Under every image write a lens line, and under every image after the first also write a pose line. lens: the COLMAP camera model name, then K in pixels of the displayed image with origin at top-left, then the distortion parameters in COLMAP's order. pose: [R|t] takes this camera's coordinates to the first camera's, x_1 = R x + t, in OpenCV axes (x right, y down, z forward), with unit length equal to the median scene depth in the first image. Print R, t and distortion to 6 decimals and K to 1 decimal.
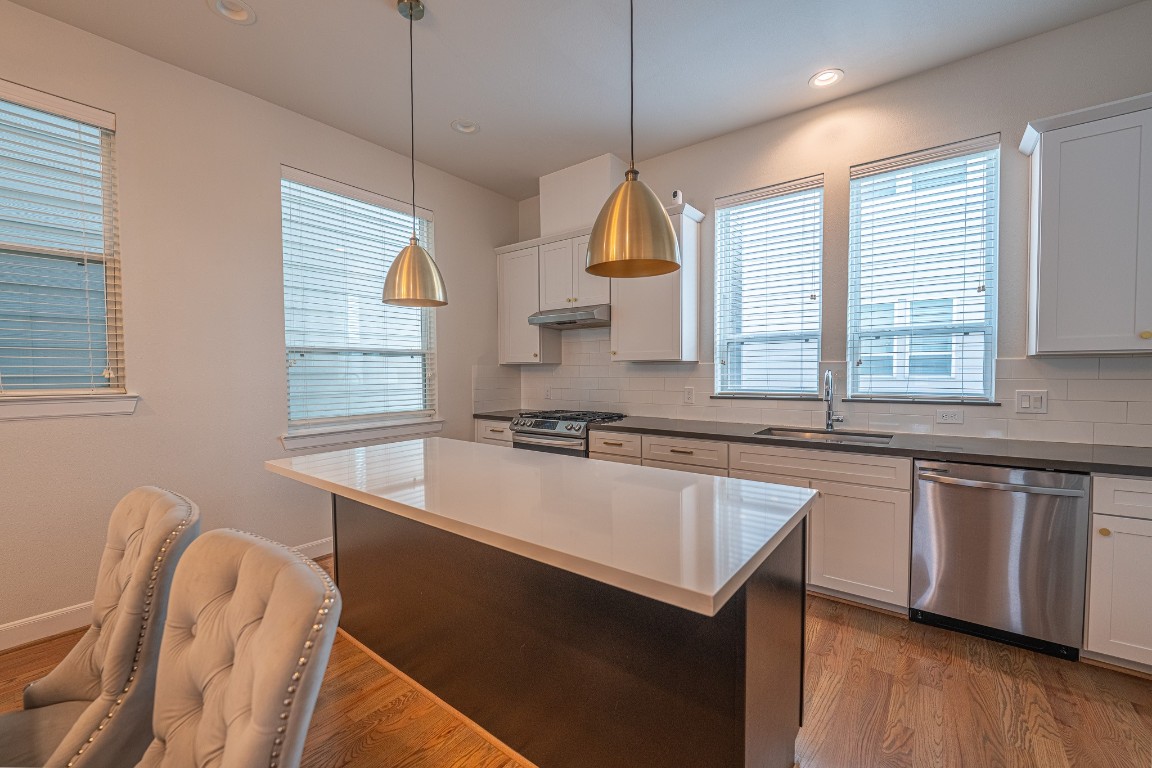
lens RADIAL K [[460.4, 0, 579.5], [0, 460.4, 386.6], [0, 0, 1]] dist [-0.014794, -0.000460]
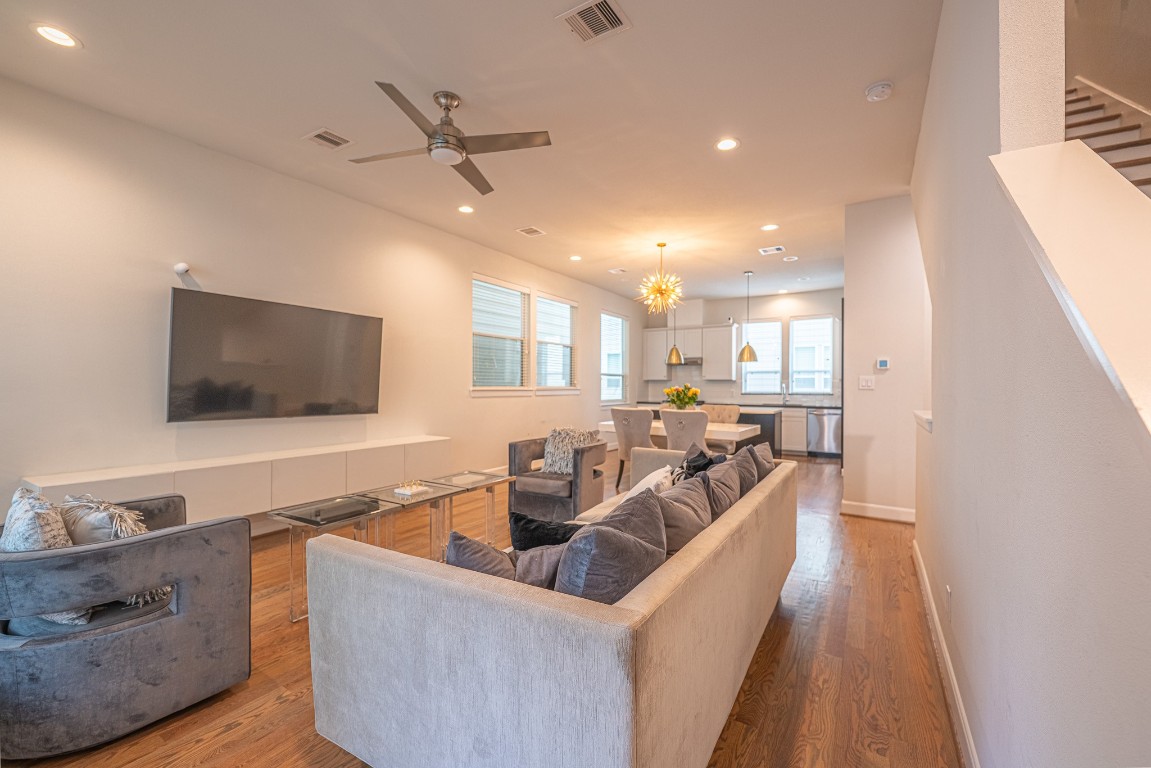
lens RADIAL K [[469.9, 0, 592.7], [0, 469.9, 384.9], [0, 0, 1]] dist [-0.012421, -0.000158]
pose [[0.991035, 0.011094, 0.133142, -1.044133], [-0.006427, 0.999351, -0.035431, 0.082722], [-0.133449, 0.034258, 0.990463, -1.770417]]
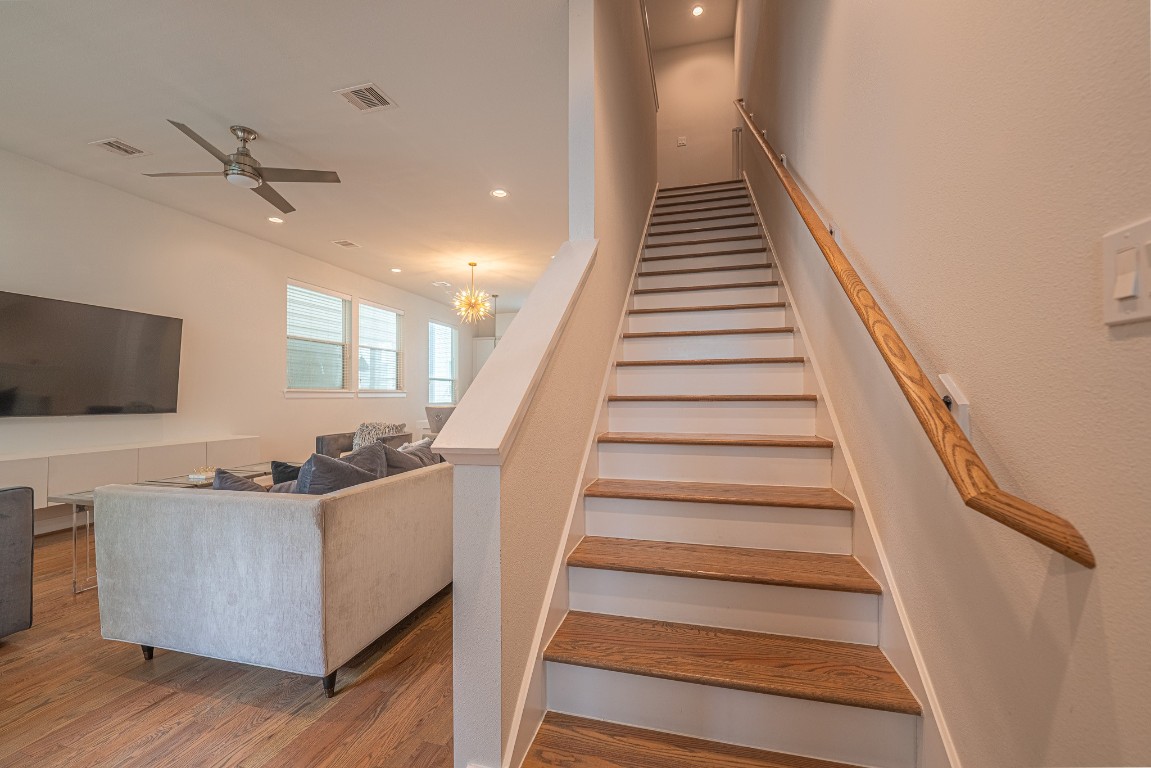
lens RADIAL K [[460.0, 0, 579.0], [0, 460.0, 386.6], [0, 0, 1]] dist [-0.014794, -0.000460]
pose [[0.915752, 0.012412, 0.401552, -0.923532], [0.008560, 0.998693, -0.050392, 0.126101], [-0.401652, 0.049584, 0.914449, -2.060247]]
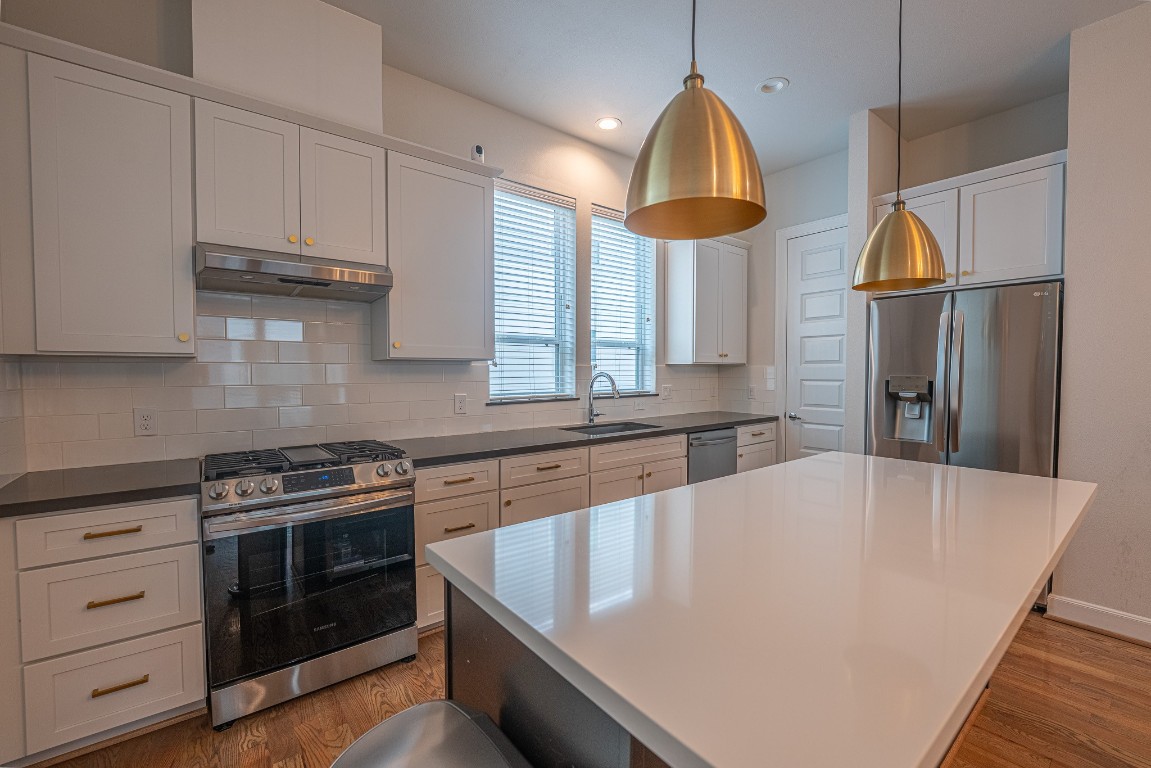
lens RADIAL K [[479.6, 0, 594.4], [0, 479.6, 385.1], [0, 0, 1]] dist [0.001354, -0.000077]
pose [[0.224543, -0.026162, 0.974113, -0.612560], [0.030101, 0.999349, 0.019901, -0.027662], [-0.973999, 0.024853, 0.225184, 0.686853]]
